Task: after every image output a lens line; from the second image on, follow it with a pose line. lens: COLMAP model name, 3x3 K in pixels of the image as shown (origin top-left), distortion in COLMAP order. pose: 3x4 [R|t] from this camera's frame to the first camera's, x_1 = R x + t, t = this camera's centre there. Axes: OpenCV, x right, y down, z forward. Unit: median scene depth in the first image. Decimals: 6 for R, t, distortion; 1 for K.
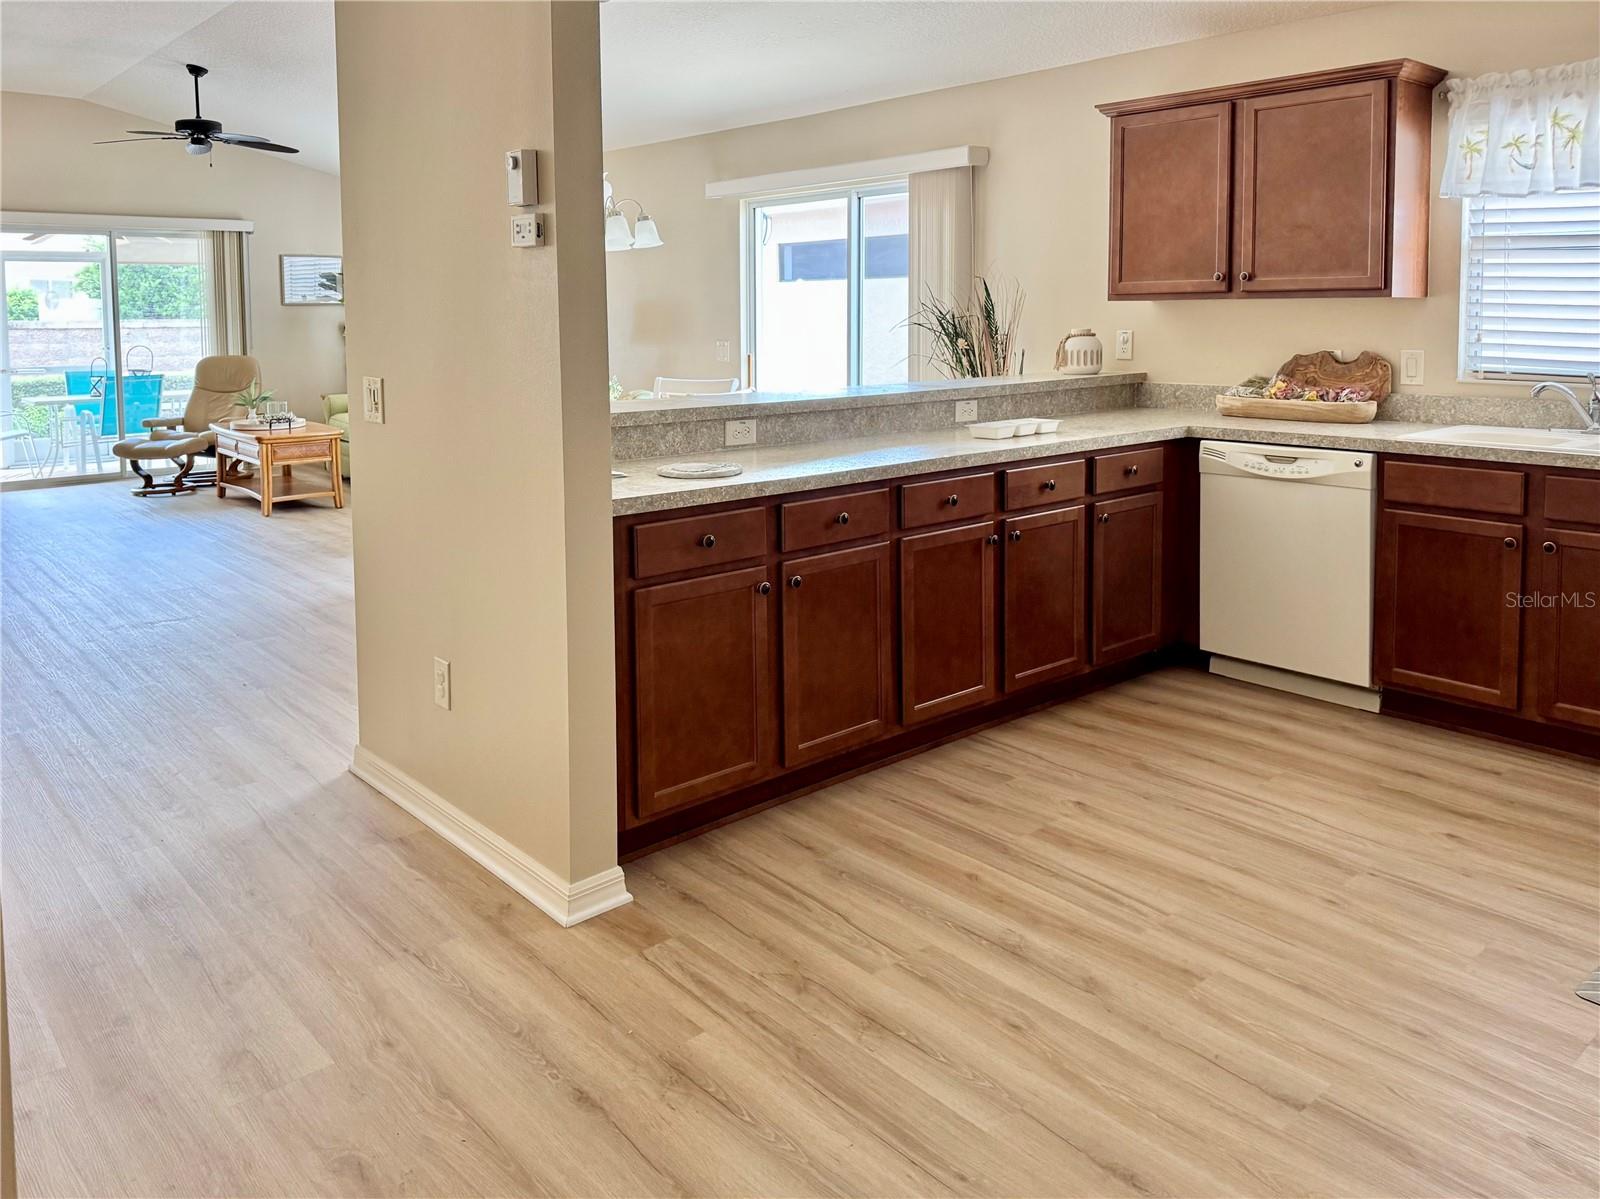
lens RADIAL K [[1196.0, 0, 800.0], [0, 1196.0, 599.5], [0, 0, 1]] dist [-0.004882, -0.001817]
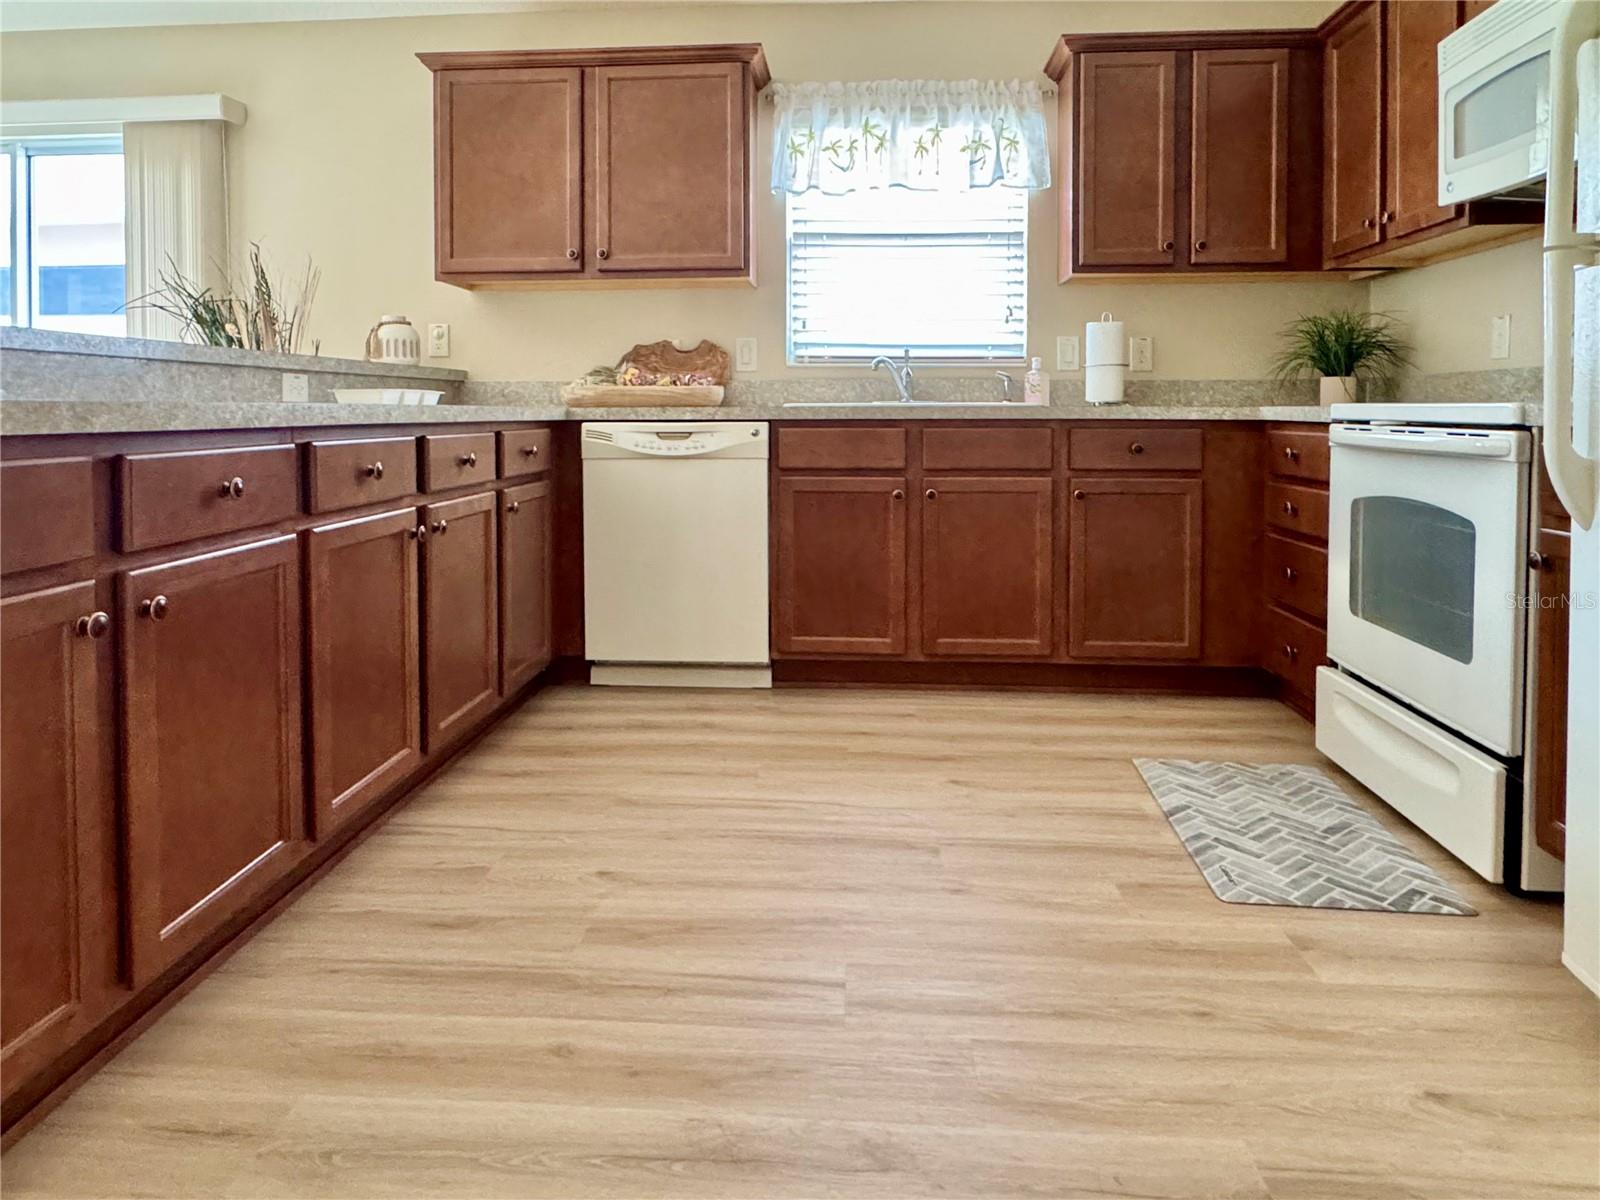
lens RADIAL K [[982.7, 0, 803.4], [0, 982.7, 471.4], [0, 0, 1]] dist [0.001428, -0.000603]
pose [[0.705073, -0.036739, 0.708182, -0.079981], [0.164020, 0.980026, -0.112458, 0.015390], [-0.689905, 0.195447, 0.697016, 0.394589]]
